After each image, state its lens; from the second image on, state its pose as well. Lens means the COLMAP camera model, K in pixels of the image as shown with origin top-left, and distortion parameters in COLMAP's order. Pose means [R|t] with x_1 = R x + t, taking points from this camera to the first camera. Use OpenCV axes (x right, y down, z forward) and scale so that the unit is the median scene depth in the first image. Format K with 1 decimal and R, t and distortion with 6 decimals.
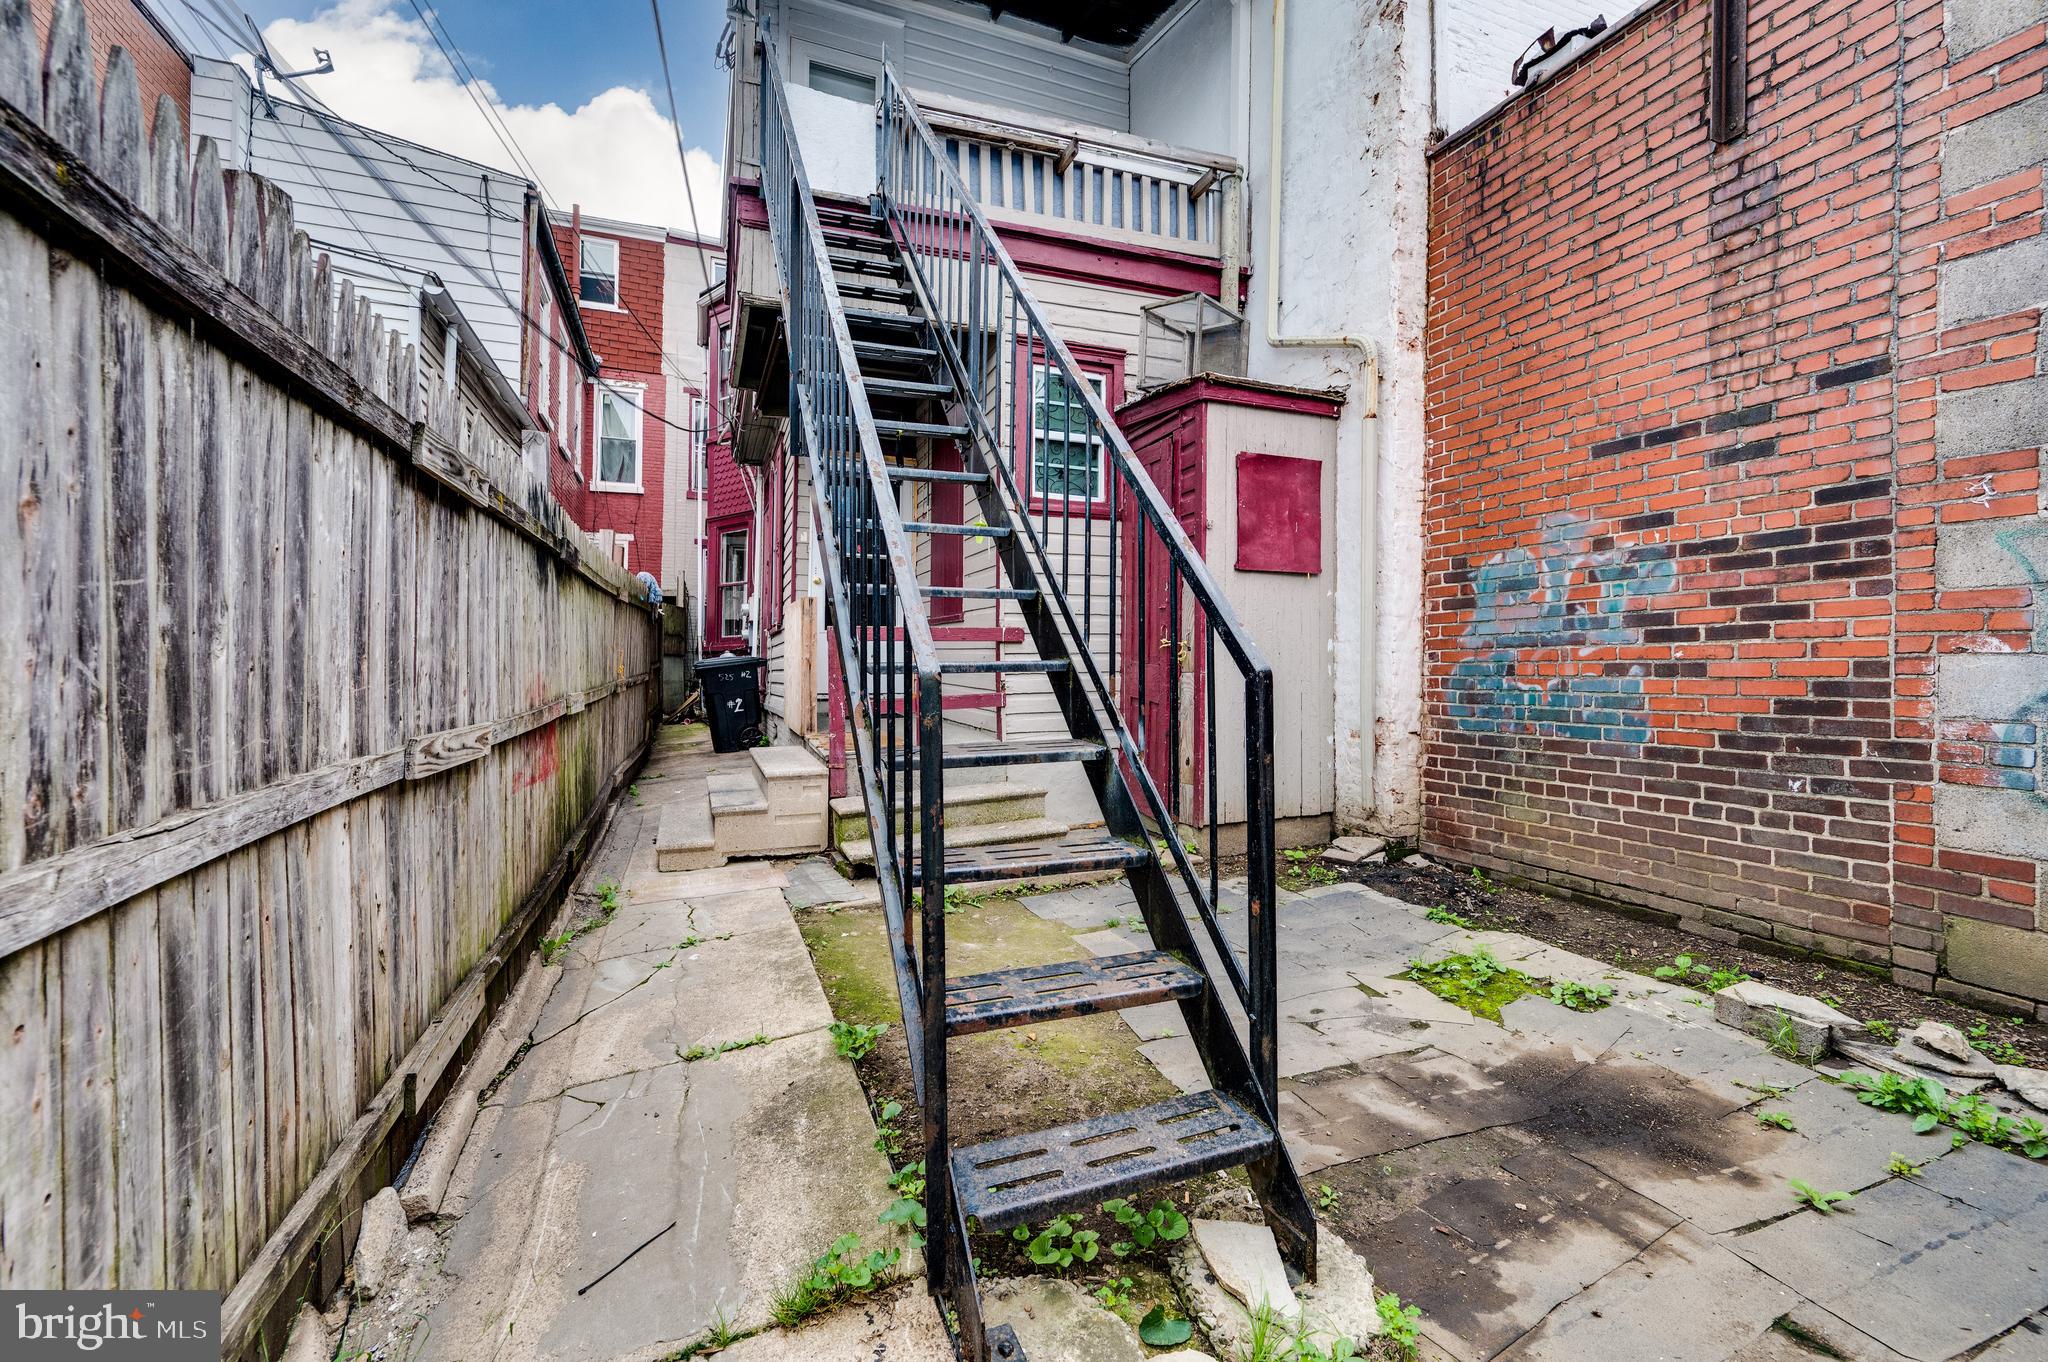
lens RADIAL K [[811.2, 0, 1008.6], [0, 811.2, 662.1], [0, 0, 1]] dist [-0.002966, 0.000792]
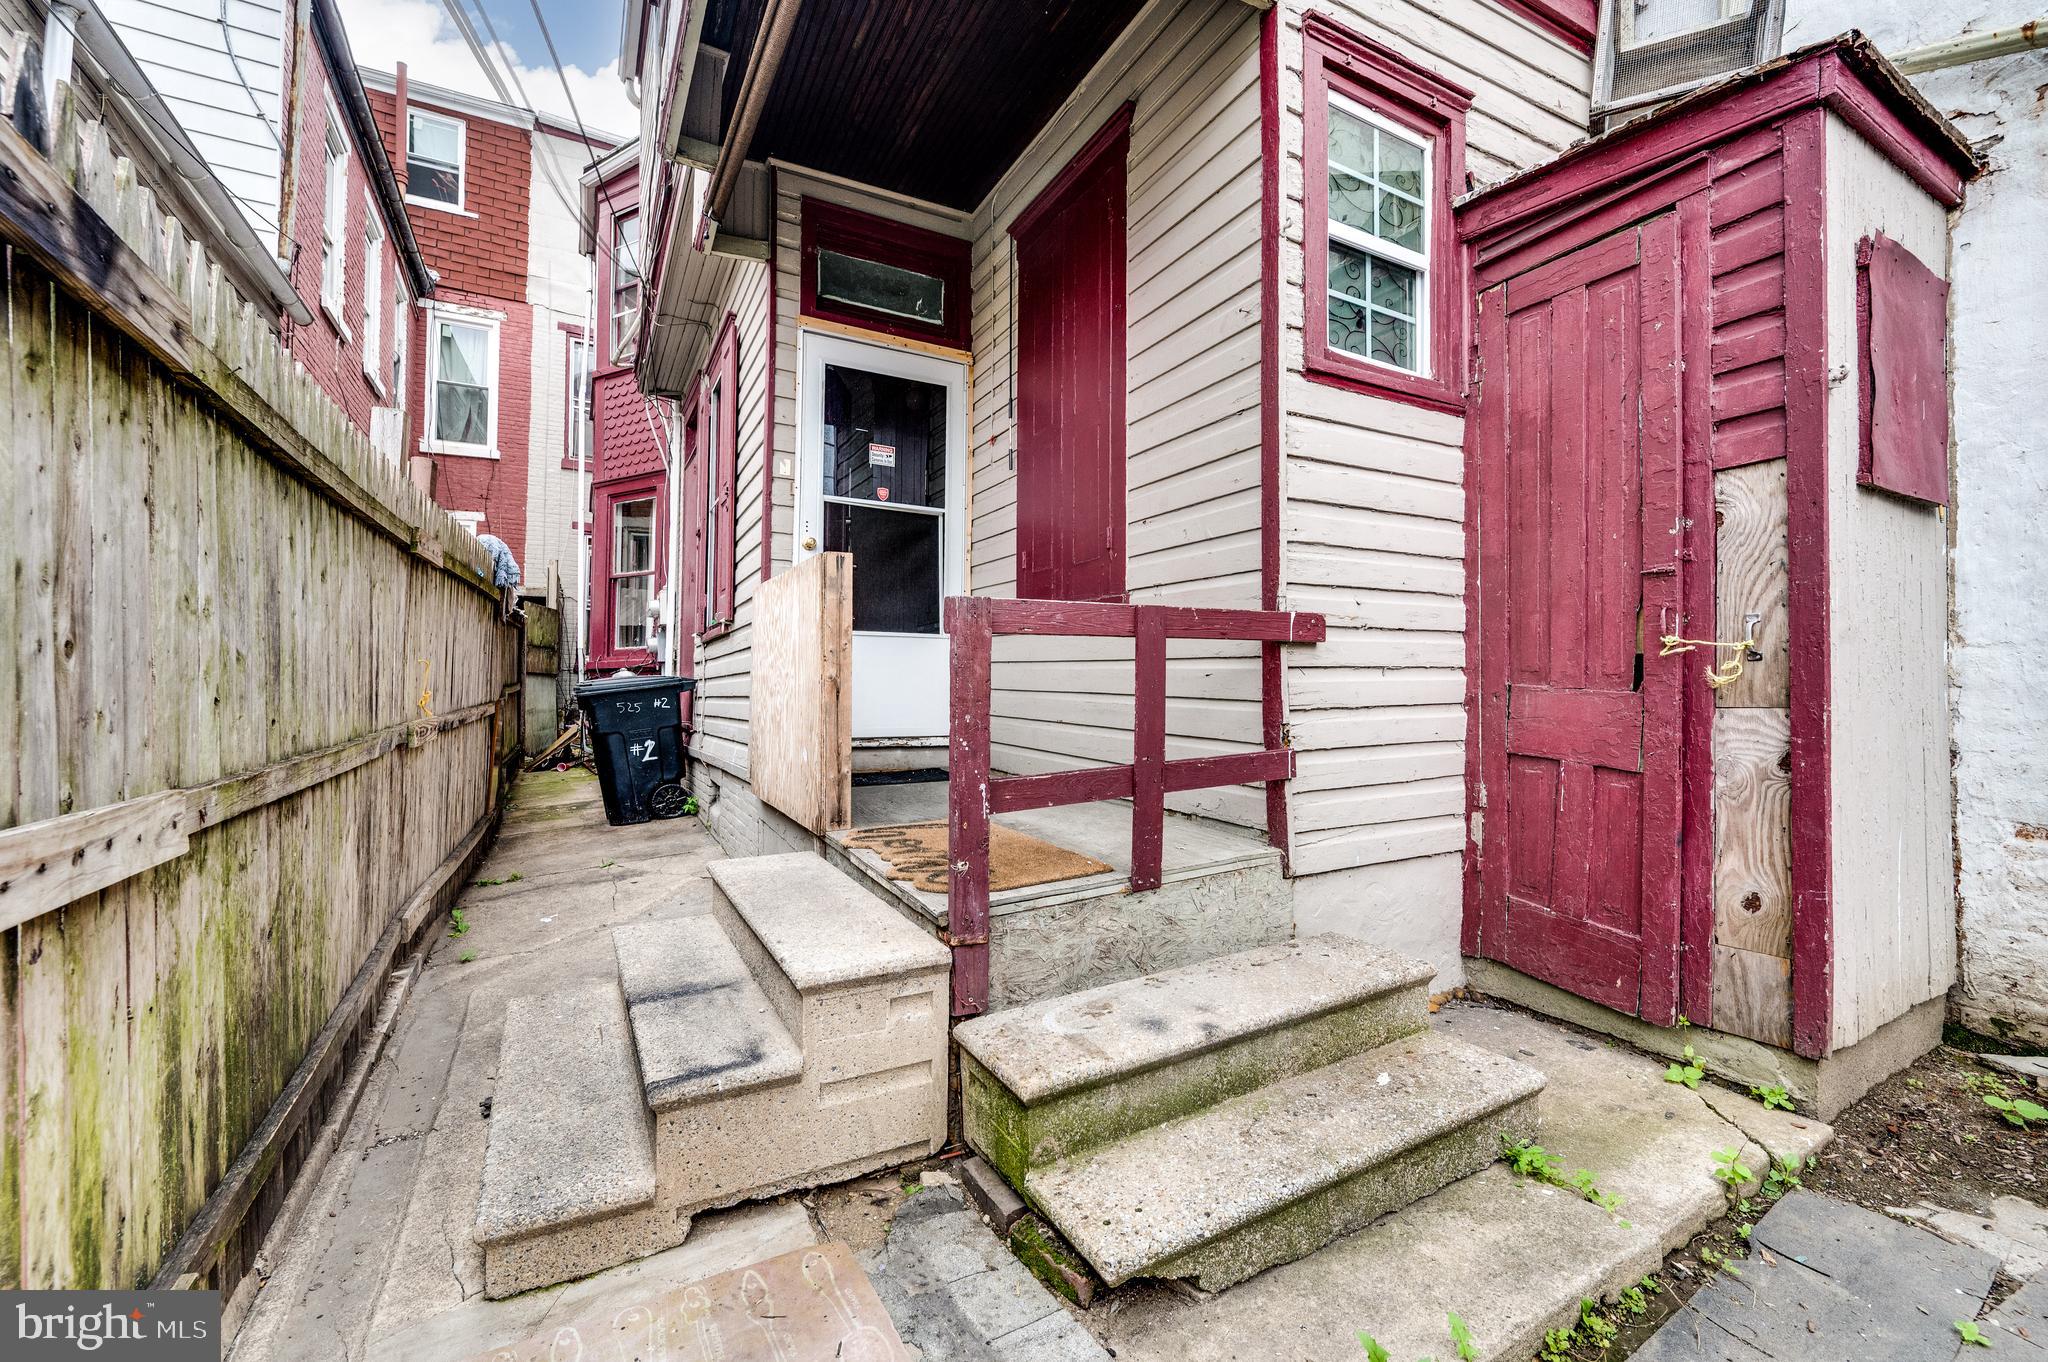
lens RADIAL K [[811.2, 0, 1042.1], [0, 811.2, 679.6], [0, 0, 1]] dist [-0.002966, 0.000792]
pose [[0.987164, 0.002707, 0.159684, -0.101602], [-0.001713, 0.999978, -0.006361, 0.000058], [-0.159698, 0.006006, 0.987148, 0.249152]]
